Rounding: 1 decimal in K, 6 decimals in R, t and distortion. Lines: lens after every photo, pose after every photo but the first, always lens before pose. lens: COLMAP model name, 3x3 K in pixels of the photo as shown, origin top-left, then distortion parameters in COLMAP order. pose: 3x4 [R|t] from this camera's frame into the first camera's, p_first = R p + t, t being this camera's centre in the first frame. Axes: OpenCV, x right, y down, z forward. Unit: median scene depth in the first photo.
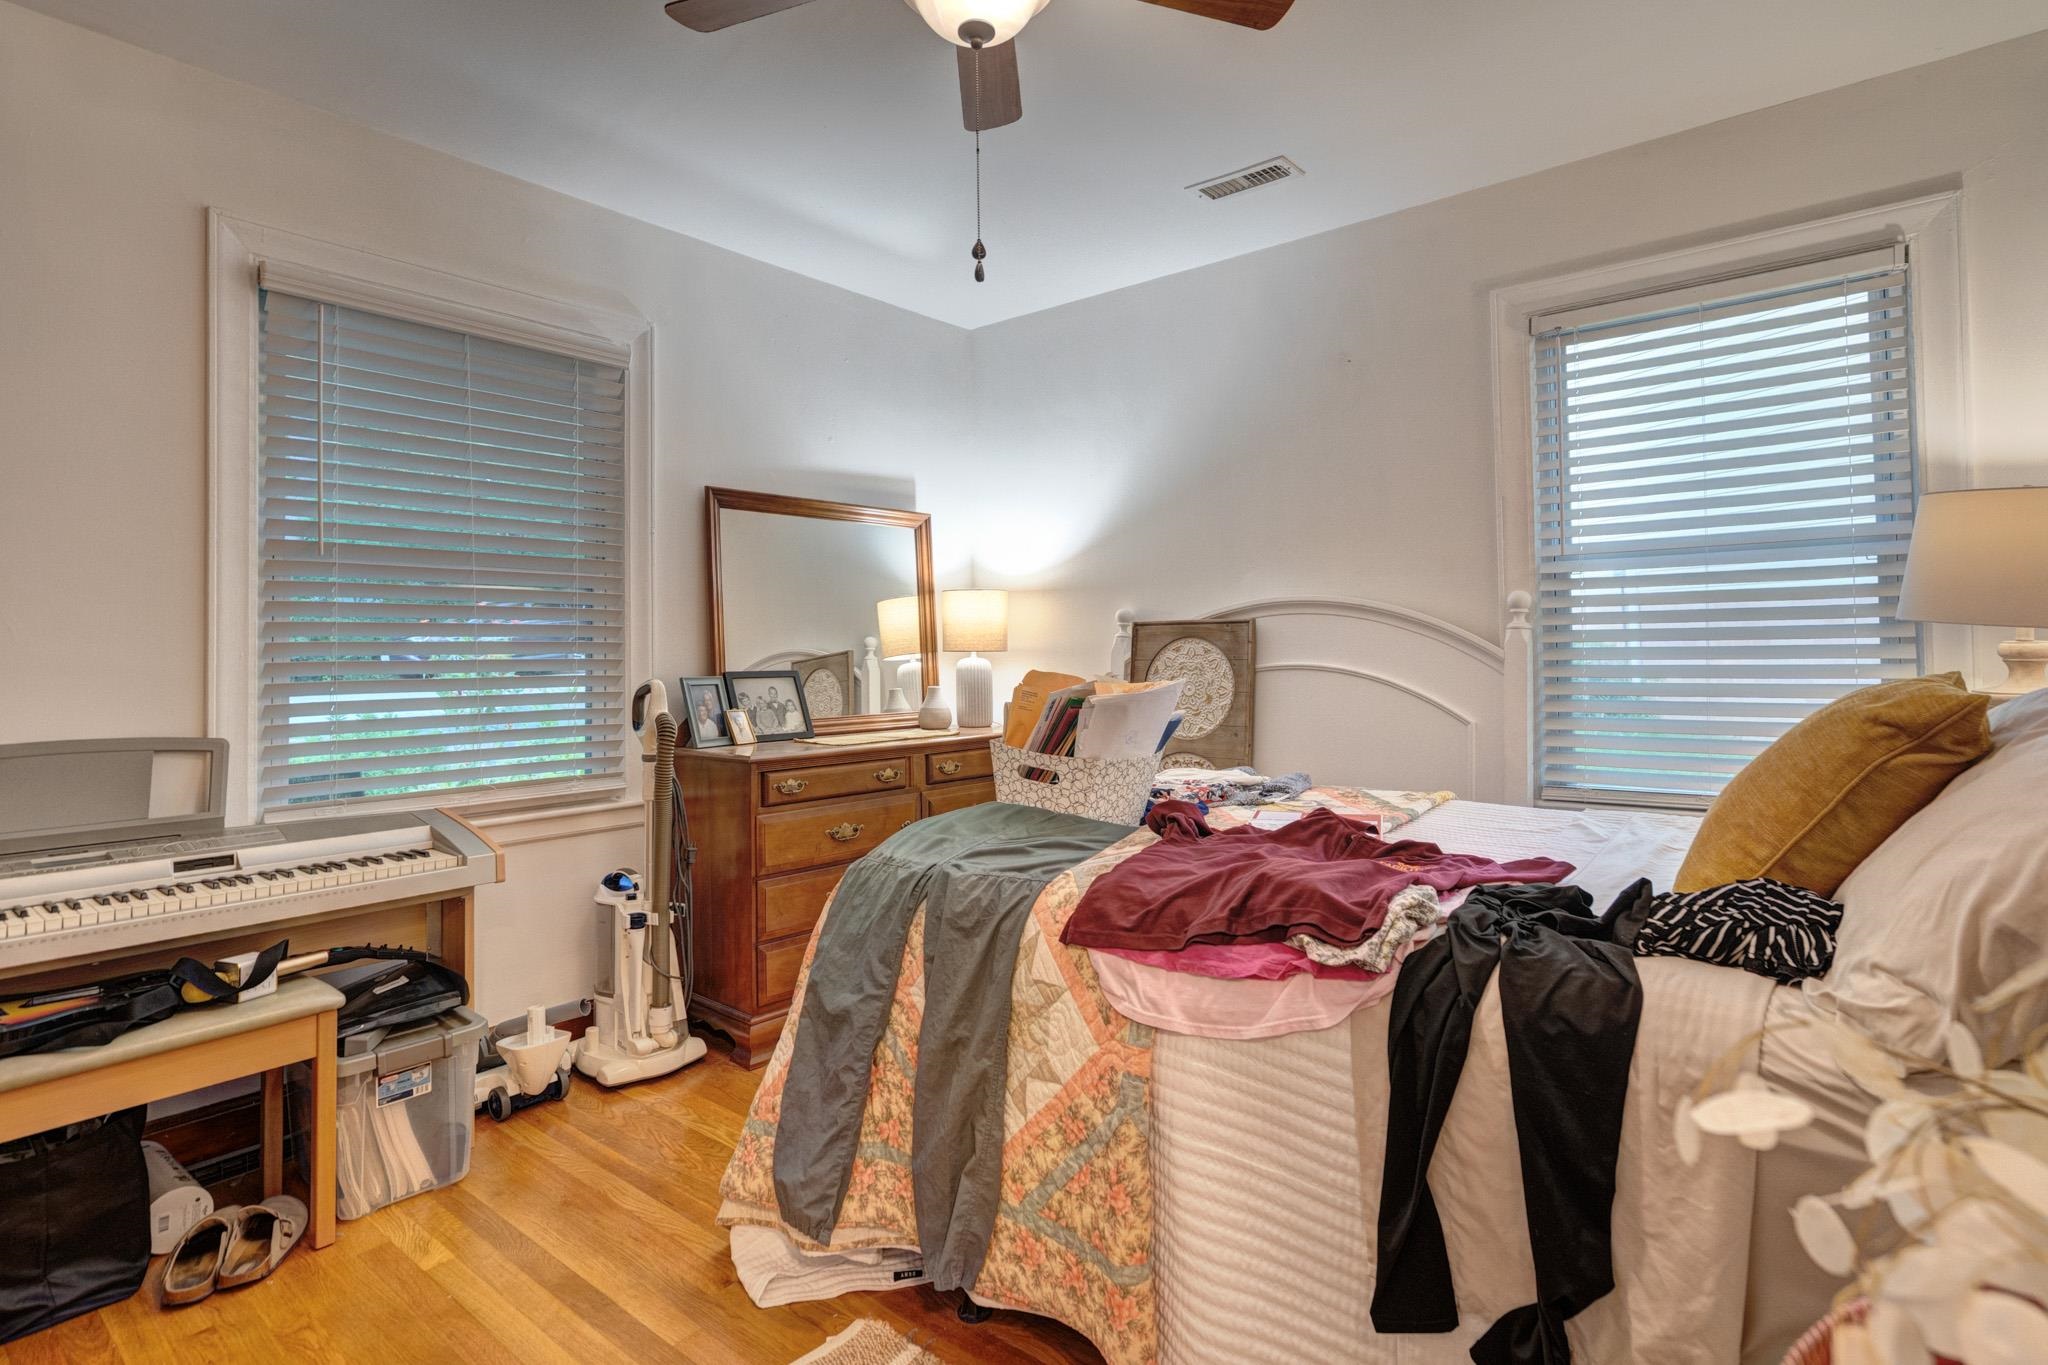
lens RADIAL K [[1011.0, 0, 980.1], [0, 1011.0, 639.1], [0, 0, 1]] dist [-0.001236, 0.002108]
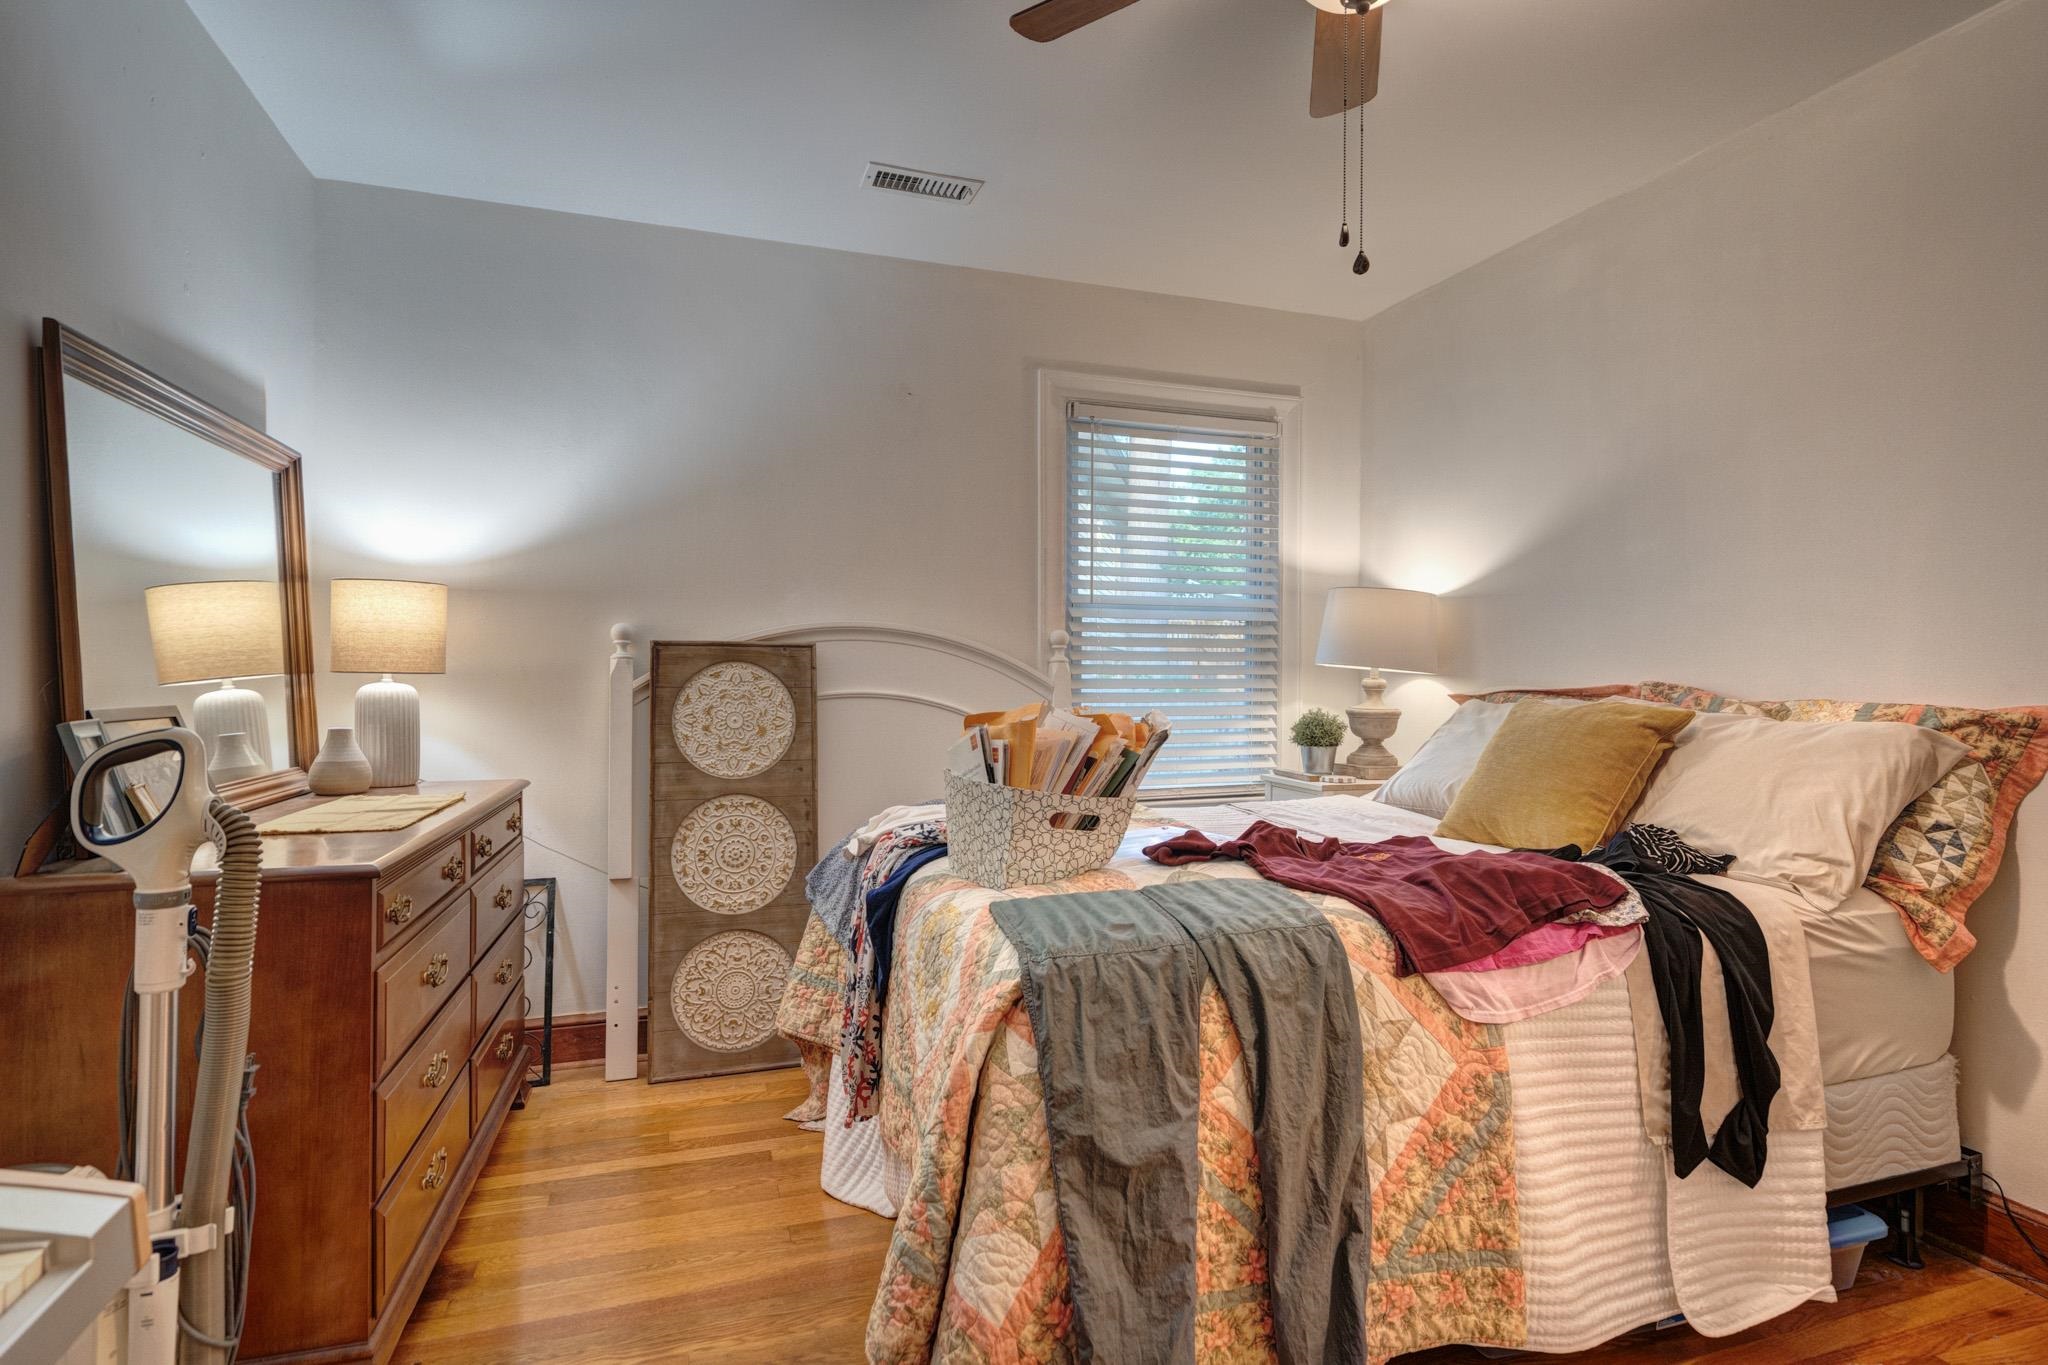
lens RADIAL K [[1011.0, 0, 1026.1], [0, 1011.0, 680.7], [0, 0, 1]] dist [-0.001236, 0.002108]
pose [[0.527612, 0.008963, 0.849438, -0.452374], [-0.022460, 0.999742, 0.003402, 0.007326], [-0.849188, -0.020873, 0.527677, 0.375253]]
